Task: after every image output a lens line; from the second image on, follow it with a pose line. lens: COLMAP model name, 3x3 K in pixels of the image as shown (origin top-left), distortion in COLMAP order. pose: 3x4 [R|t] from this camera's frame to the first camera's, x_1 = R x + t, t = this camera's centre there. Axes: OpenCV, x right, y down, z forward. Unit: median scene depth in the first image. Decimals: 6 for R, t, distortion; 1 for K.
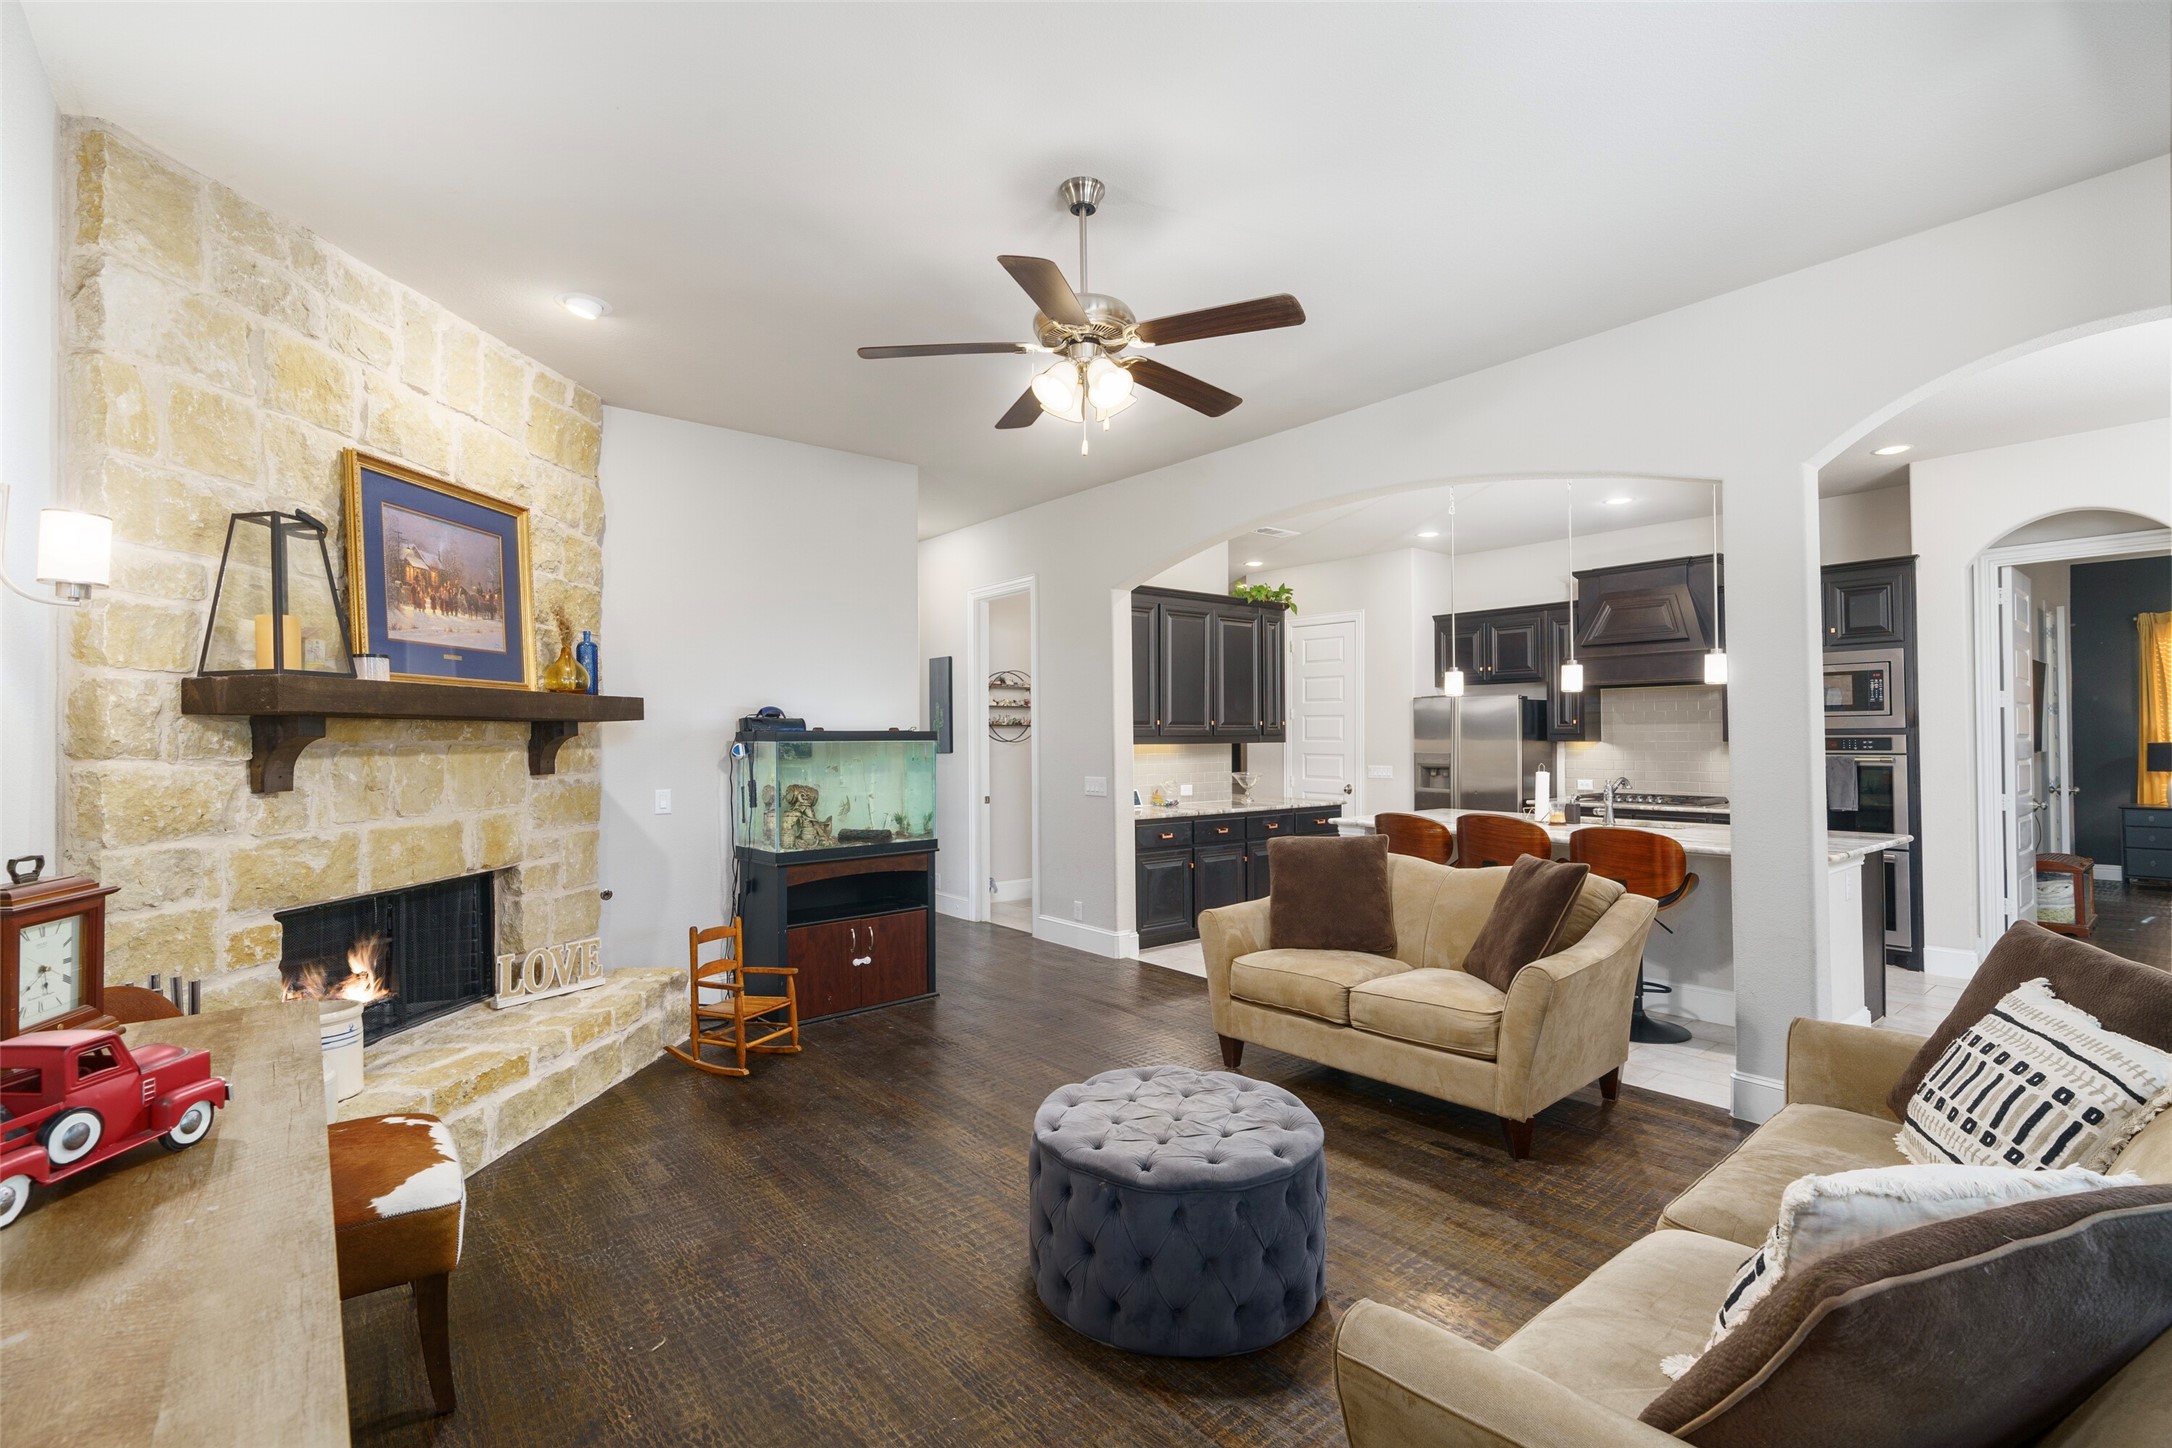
lens RADIAL K [[988.4, 0, 1089.0], [0, 988.4, 718.1], [0, 0, 1]] dist [-0.006053, 0.001824]
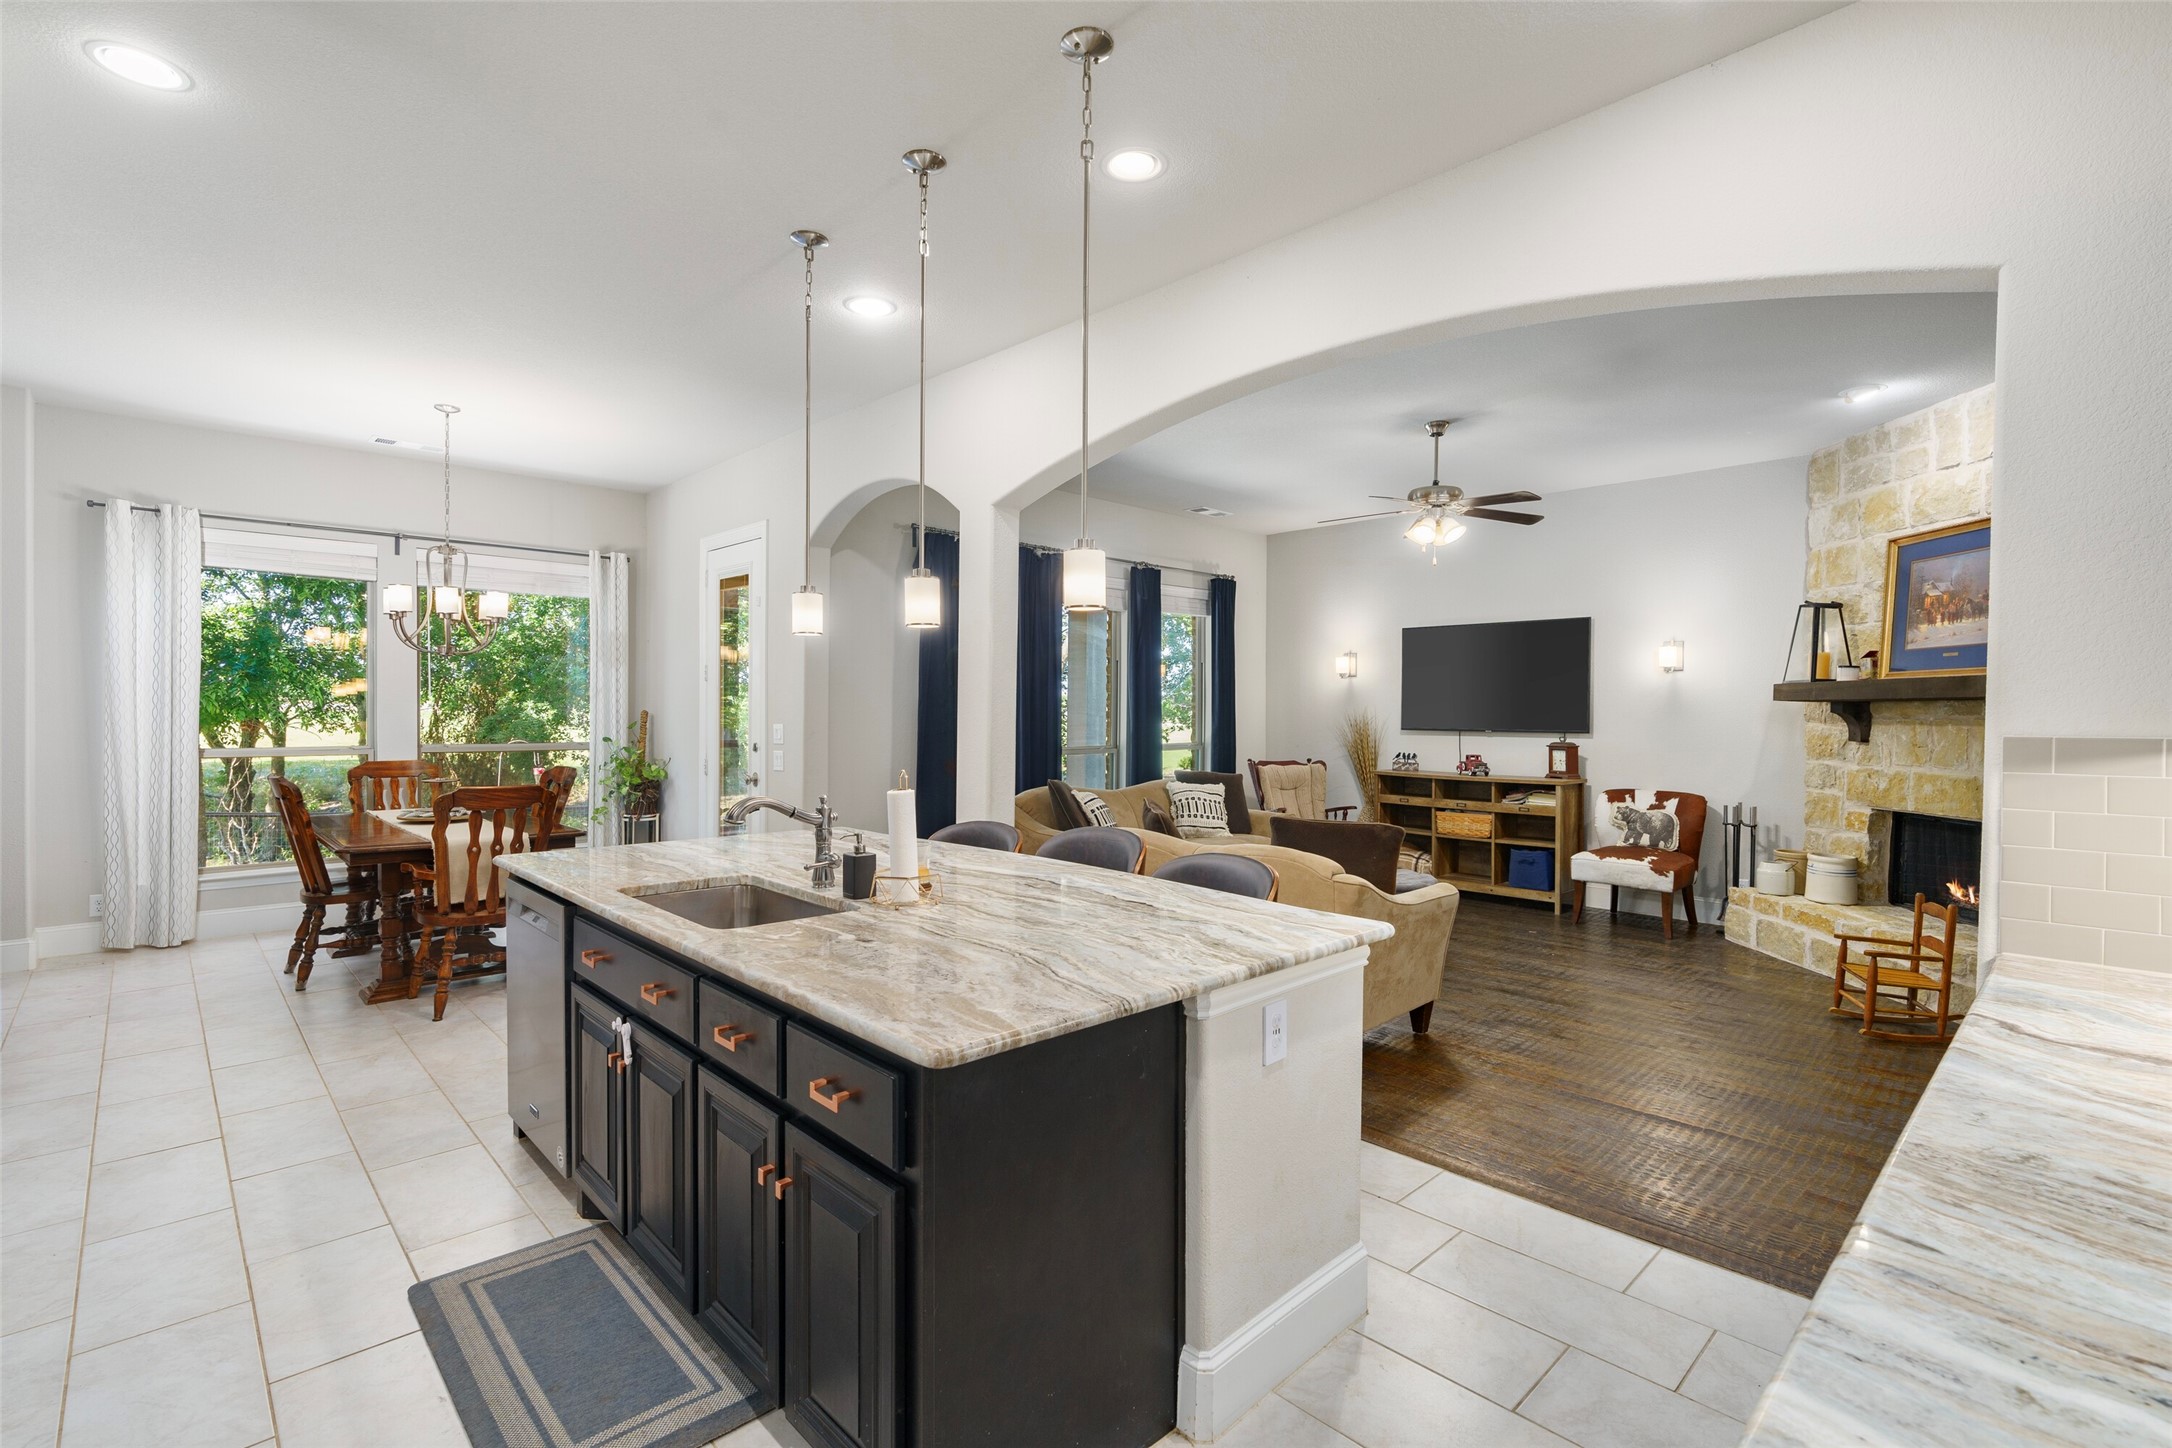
lens RADIAL K [[988.4, 0, 1089.0], [0, 988.4, 718.1], [0, 0, 1]] dist [-0.006053, 0.001824]
pose [[-0.997083, -0.000431, -0.076326, 0.672631], [0.000692, 0.999892, -0.014693, 0.047650], [0.076324, -0.014703, -0.996975, 2.371158]]
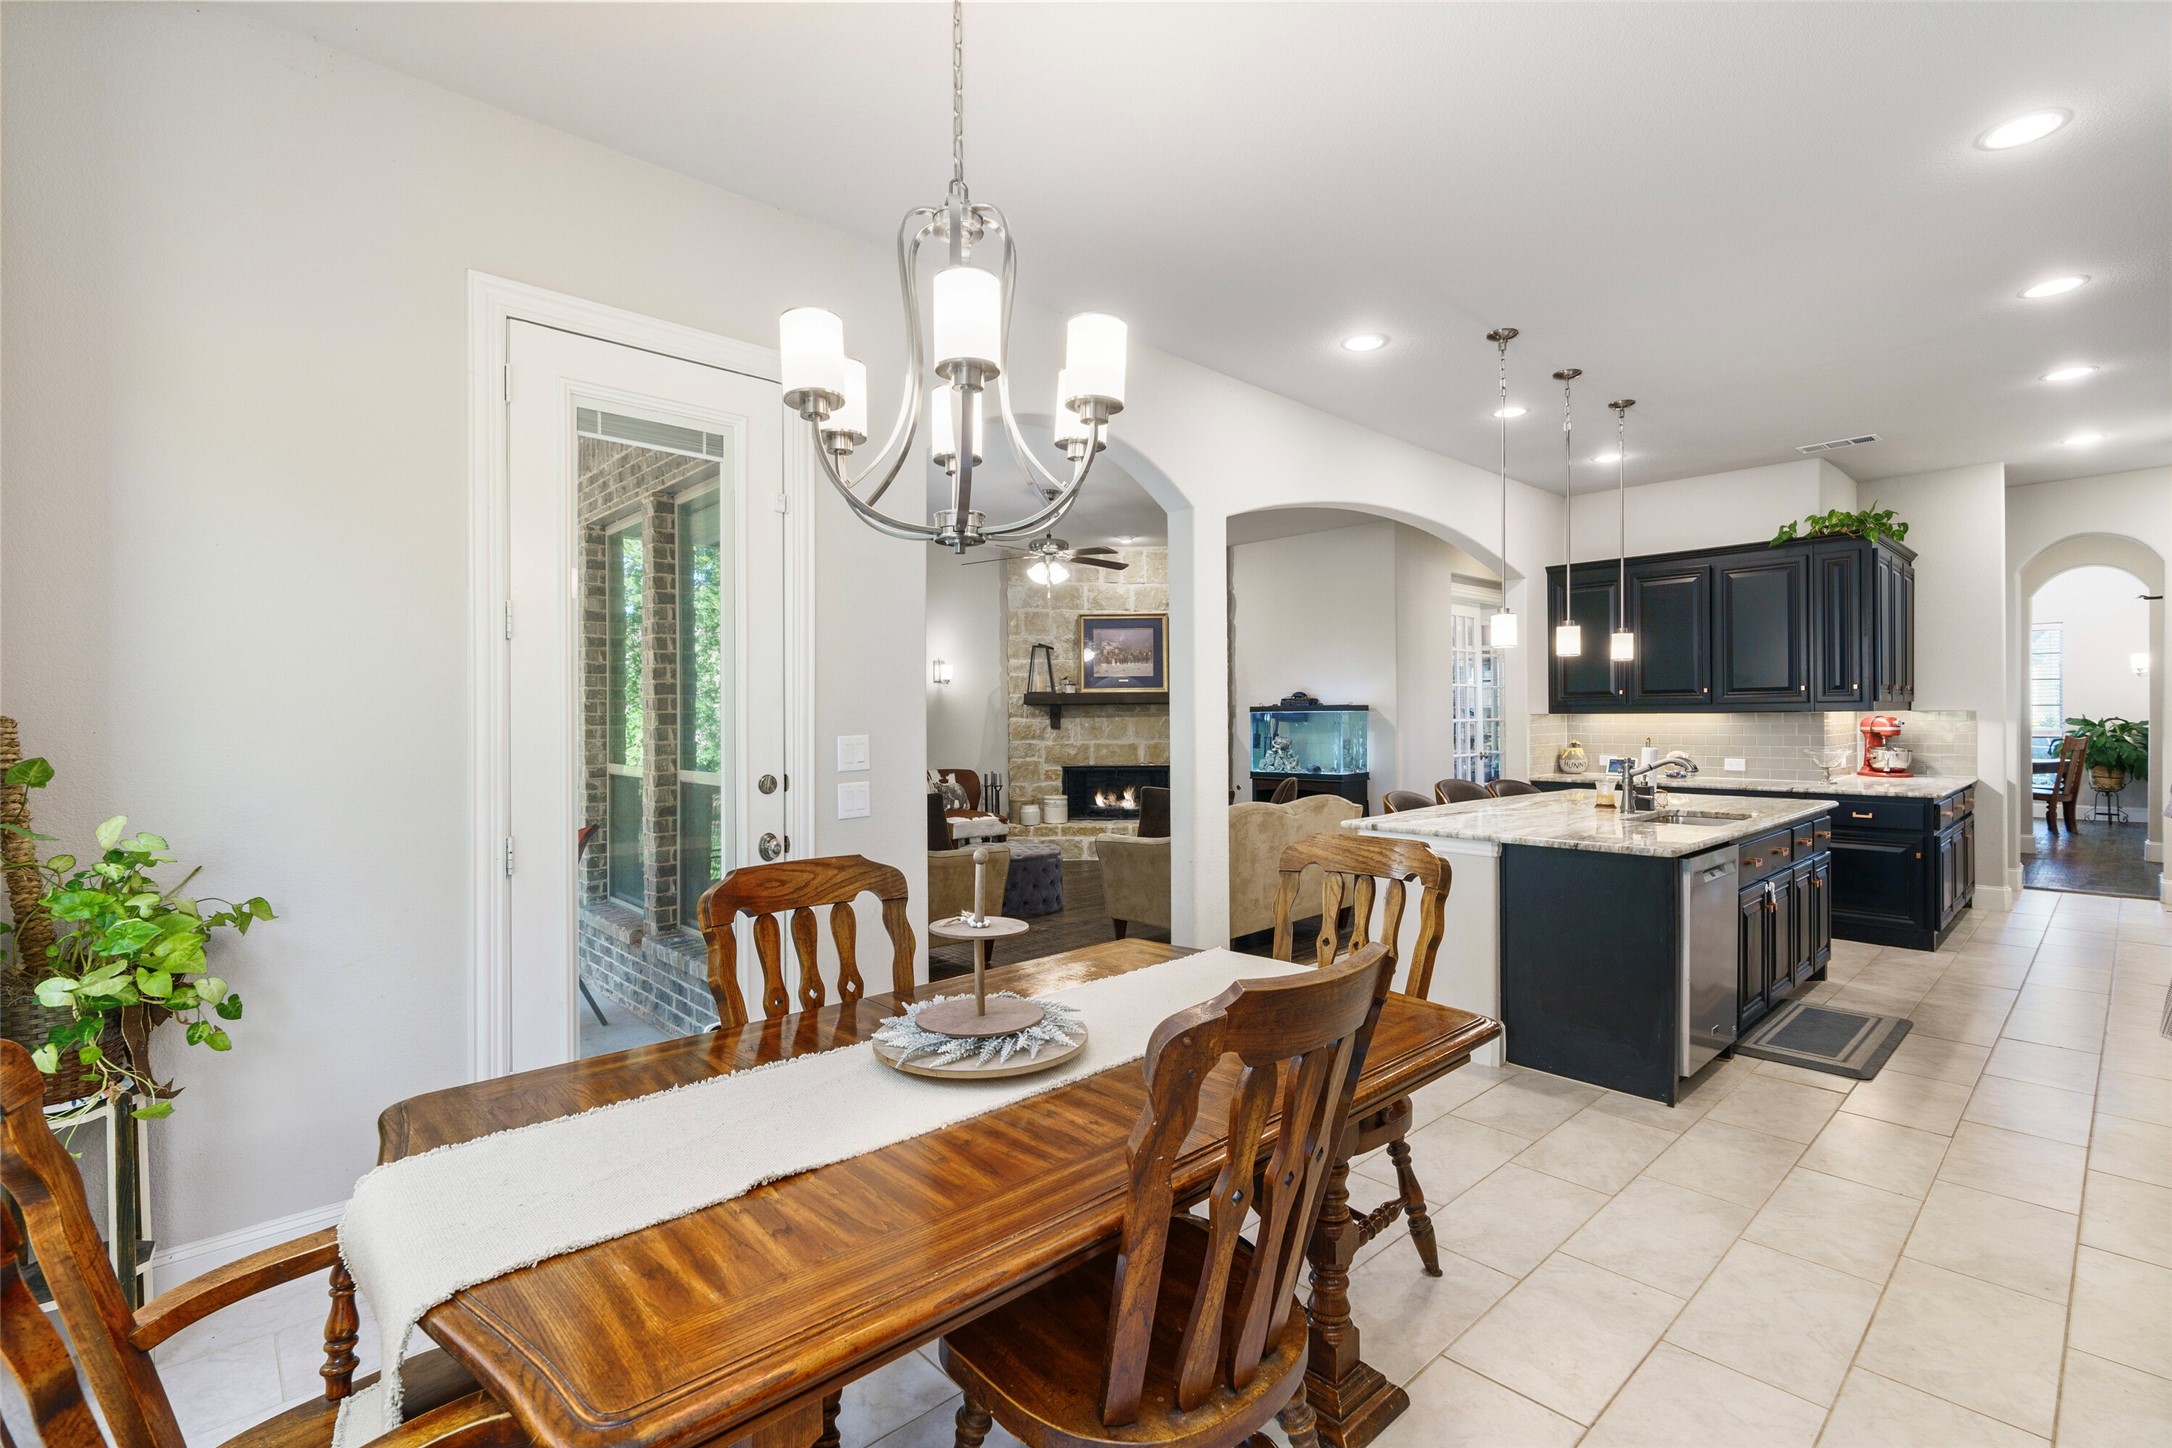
lens RADIAL K [[988.4, 0, 1089.0], [0, 988.4, 718.1], [0, 0, 1]] dist [-0.006053, 0.001824]
pose [[0.066021, 0.002598, -0.997815, 2.072548], [0.028681, 0.999578, 0.004501, 0.025172], [0.997406, -0.028916, 0.065919, 0.767261]]
